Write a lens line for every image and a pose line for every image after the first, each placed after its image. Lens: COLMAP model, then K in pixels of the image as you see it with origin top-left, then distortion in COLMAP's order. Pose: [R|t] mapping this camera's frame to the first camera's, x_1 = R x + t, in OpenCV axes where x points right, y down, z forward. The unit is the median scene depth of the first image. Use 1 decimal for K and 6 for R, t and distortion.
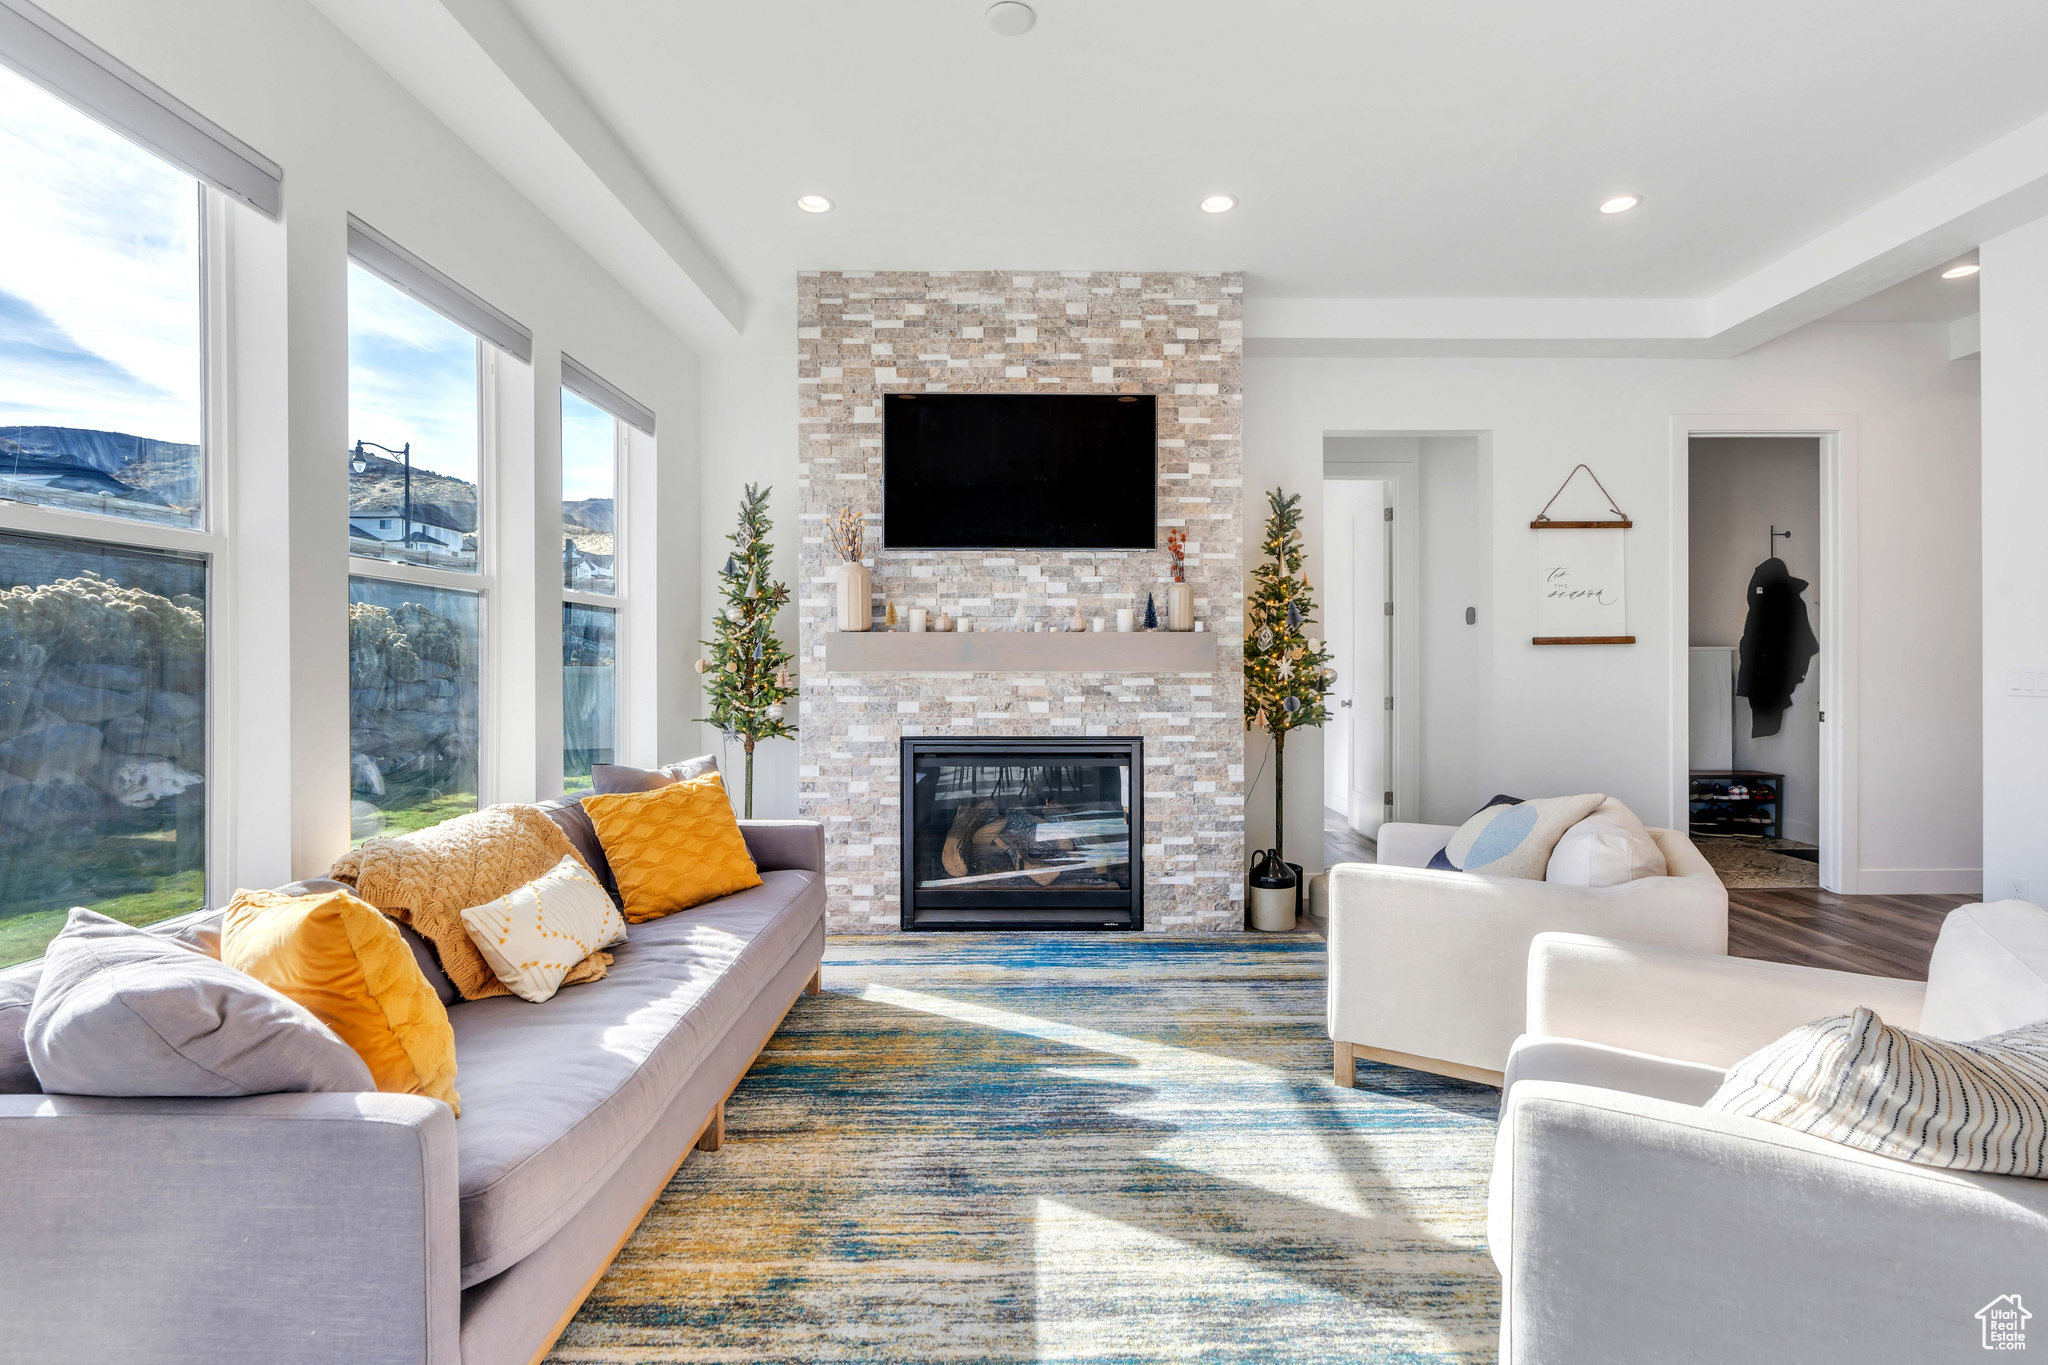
lens RADIAL K [[921.0, 0, 1027.3], [0, 921.0, 674.1], [0, 0, 1]] dist [-0.007870, 0.001132]
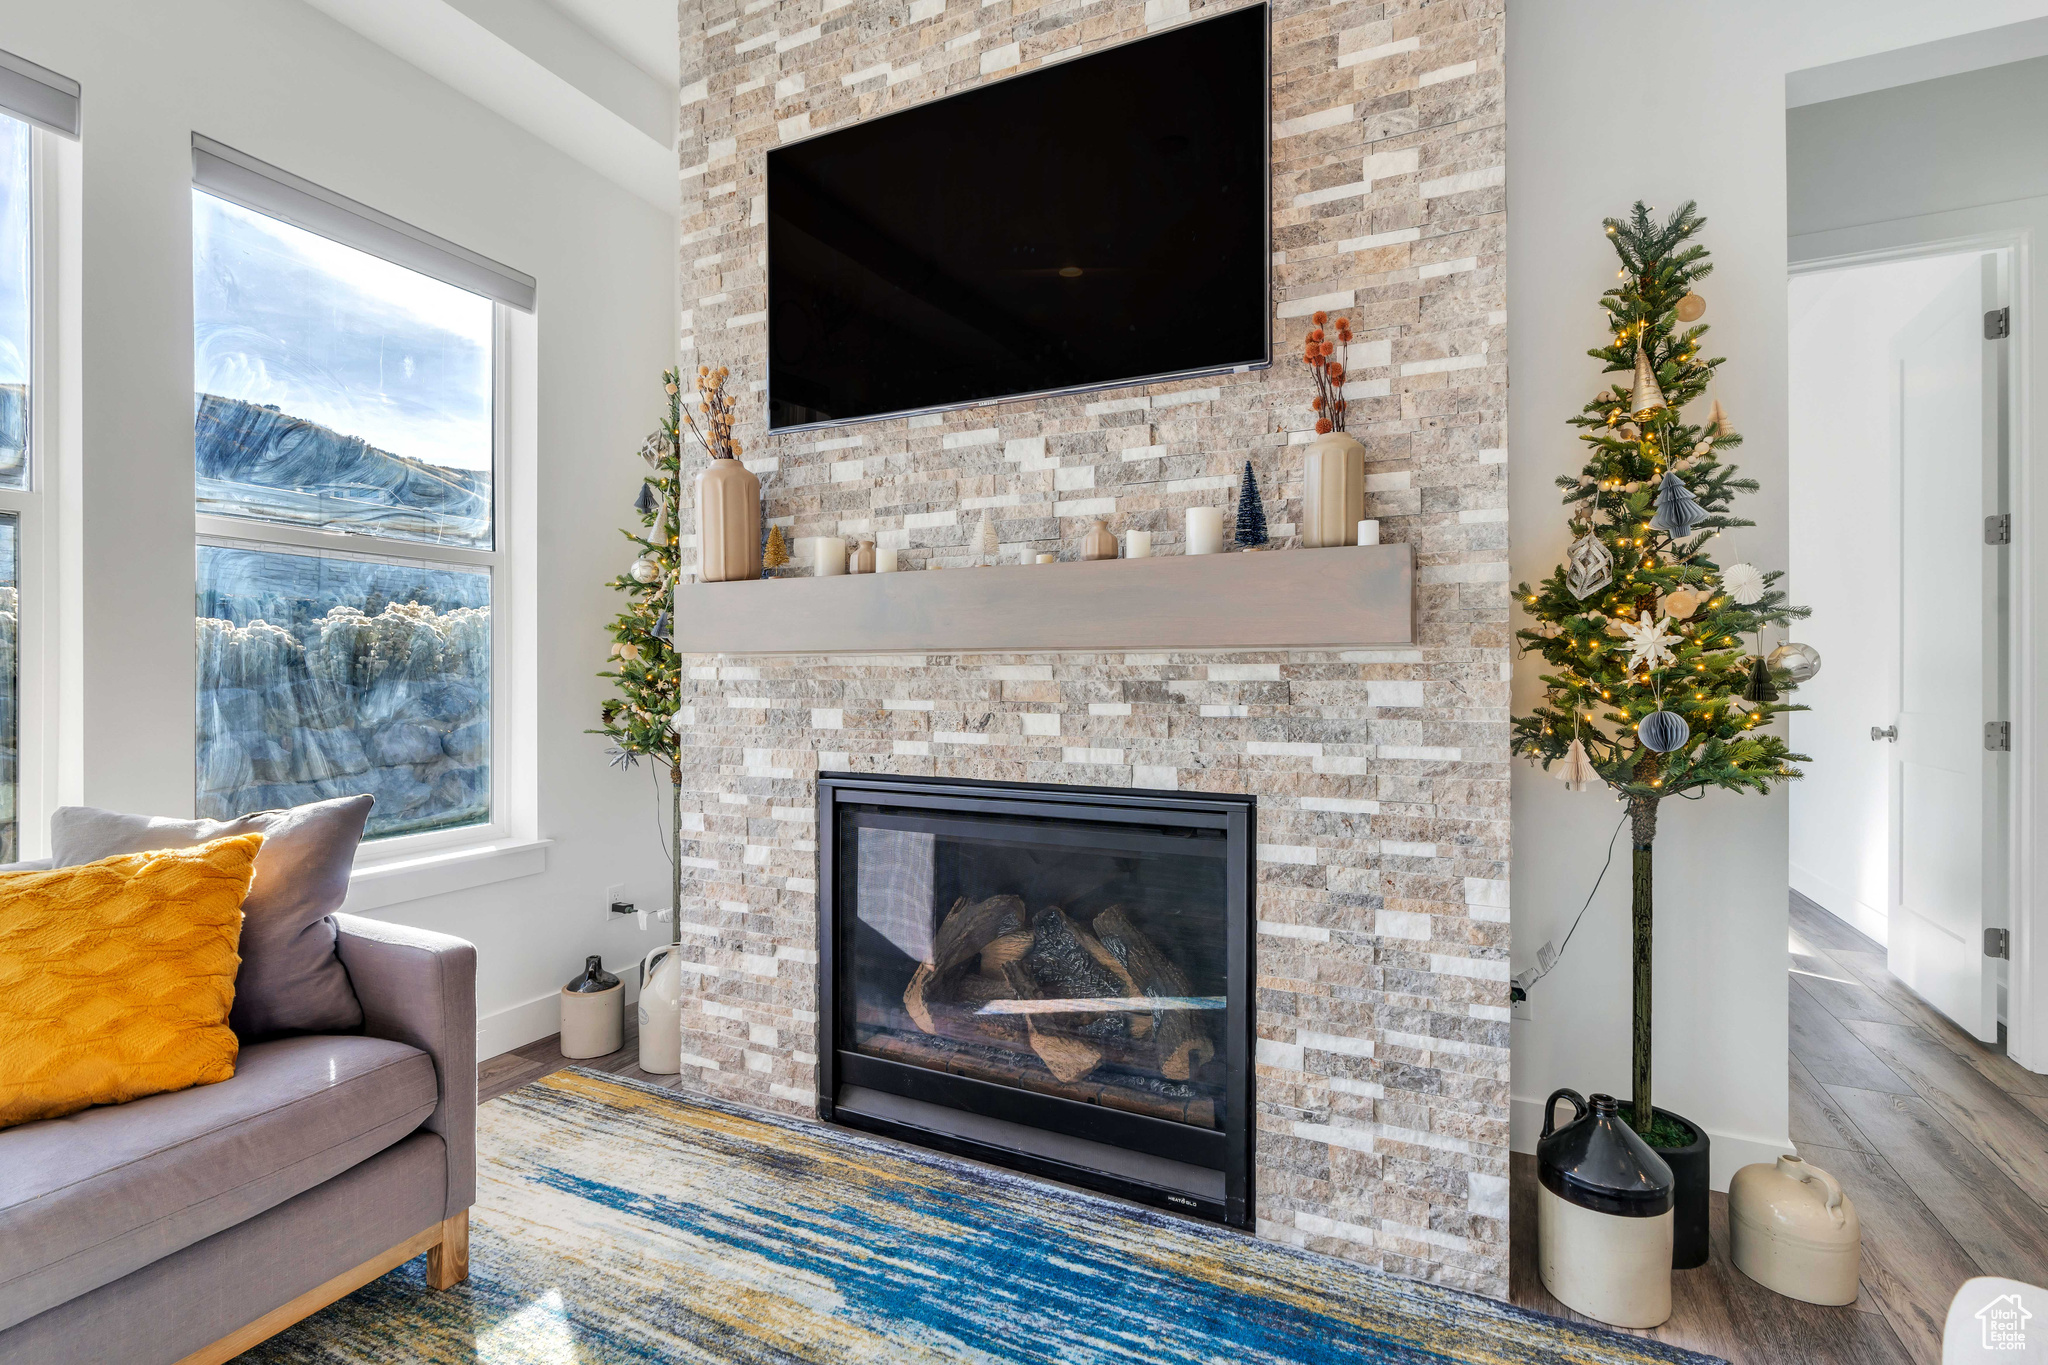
lens RADIAL K [[921.0, 0, 1023.8], [0, 921.0, 681.0], [0, 0, 1]] dist [-0.007870, 0.001132]
pose [[0.904577, 0.003605, -0.426295, 0.214168], [-0.007117, 0.999953, -0.006645, 0.016197], [0.426251, 0.009045, 0.904560, 0.550759]]
